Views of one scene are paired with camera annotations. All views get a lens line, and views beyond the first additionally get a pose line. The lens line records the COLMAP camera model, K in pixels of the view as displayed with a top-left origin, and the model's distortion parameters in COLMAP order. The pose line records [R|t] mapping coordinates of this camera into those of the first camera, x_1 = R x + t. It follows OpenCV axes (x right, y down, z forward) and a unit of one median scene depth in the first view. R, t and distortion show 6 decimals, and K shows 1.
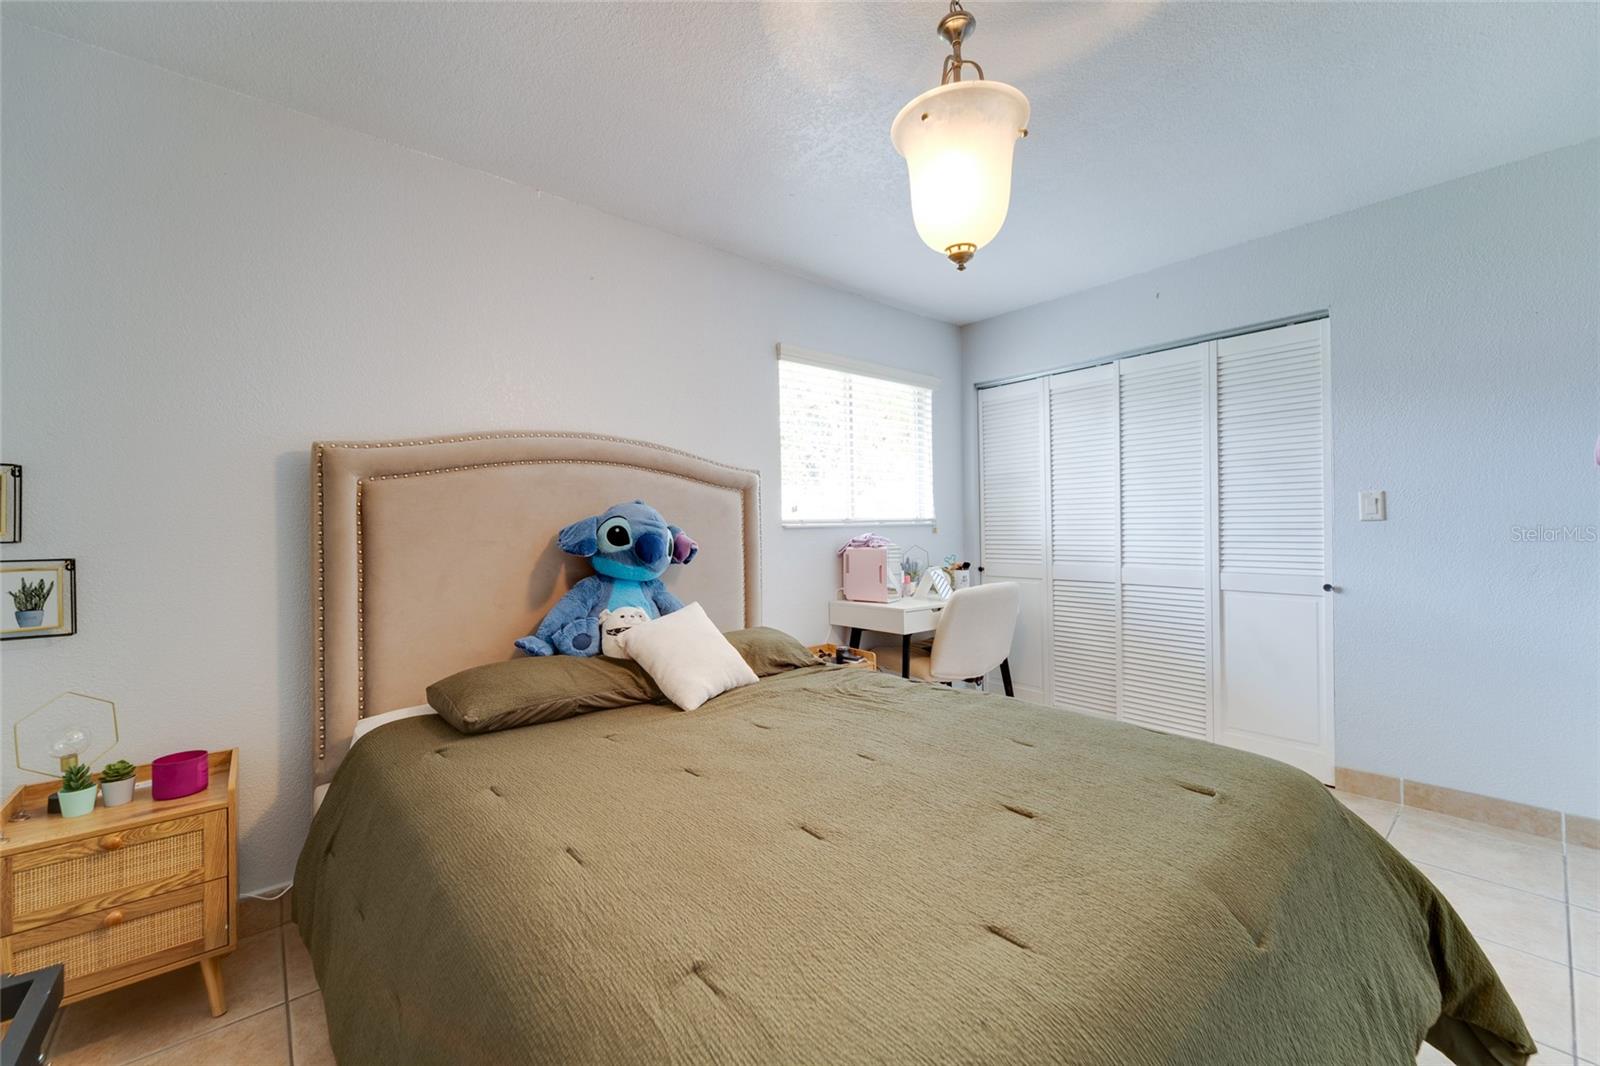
lens RADIAL K [[653.3, 0, 802.7], [0, 653.3, 526.5], [0, 0, 1]] dist [-0.002914, -0.000118]
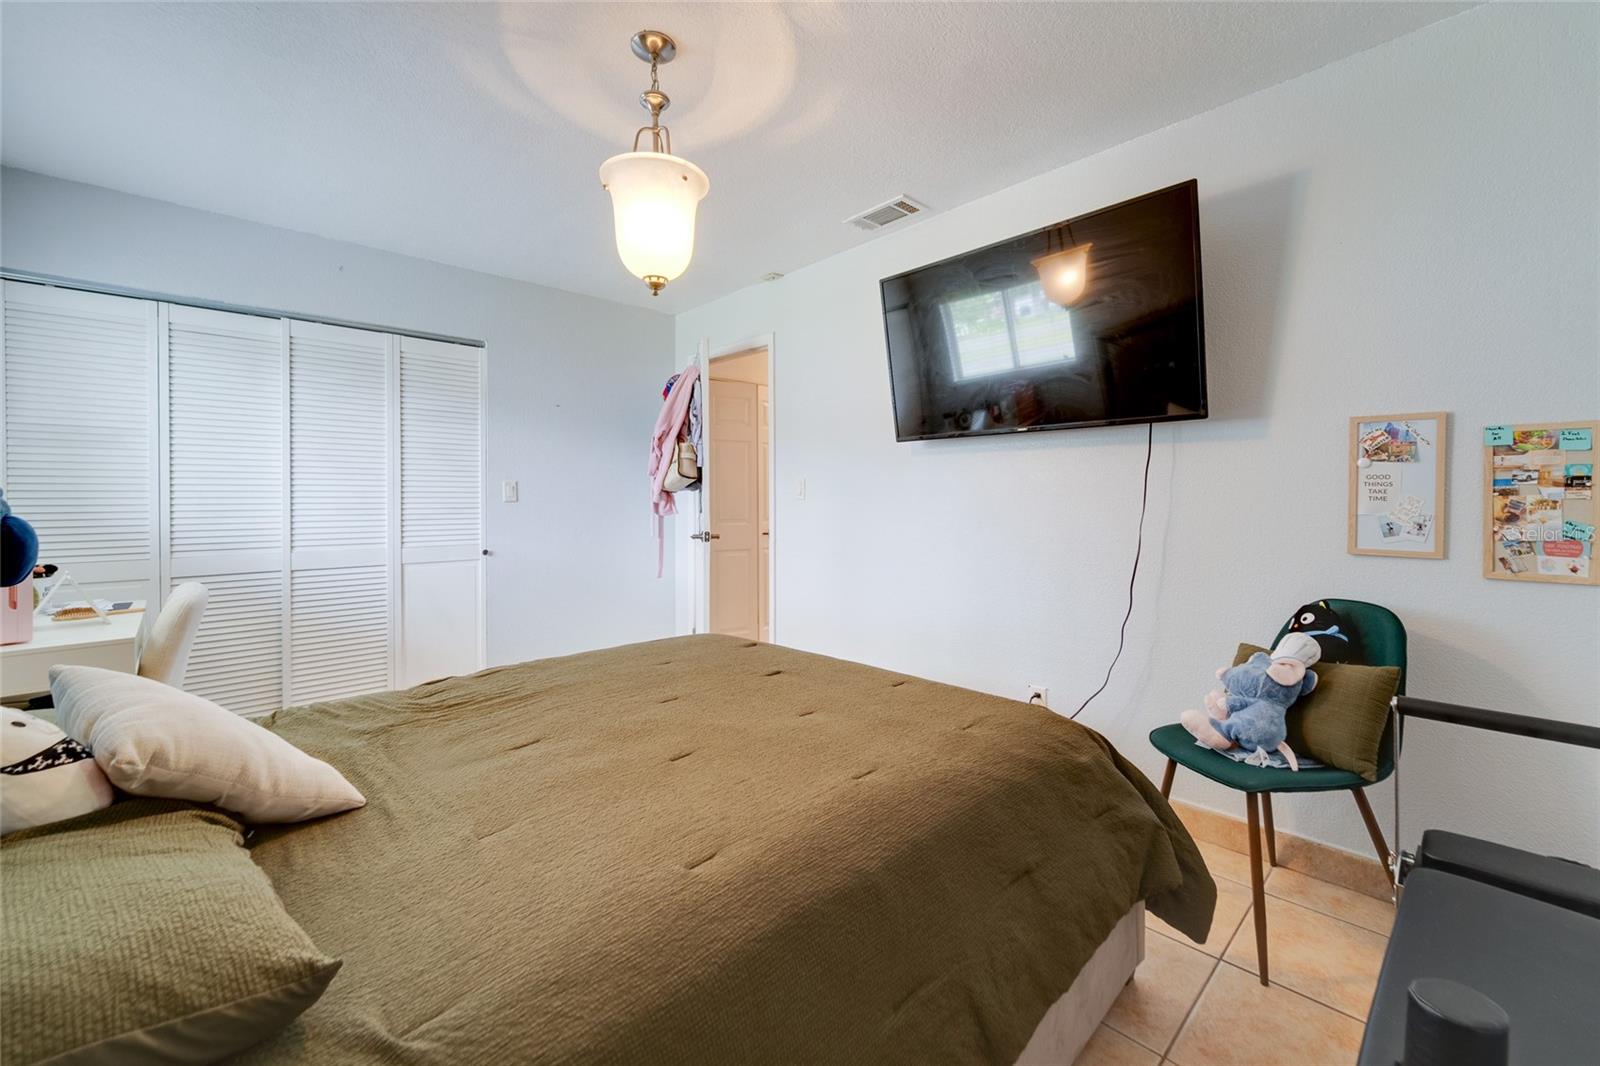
lens RADIAL K [[653.3, 0, 815.2], [0, 653.3, 507.7], [0, 0, 1]] dist [-0.002914, -0.000118]
pose [[-0.078094, 0.000701, 0.996946, -0.567925], [0.005635, 0.999984, -0.000261, 0.007364], [-0.996930, 0.005598, -0.078097, 0.438928]]
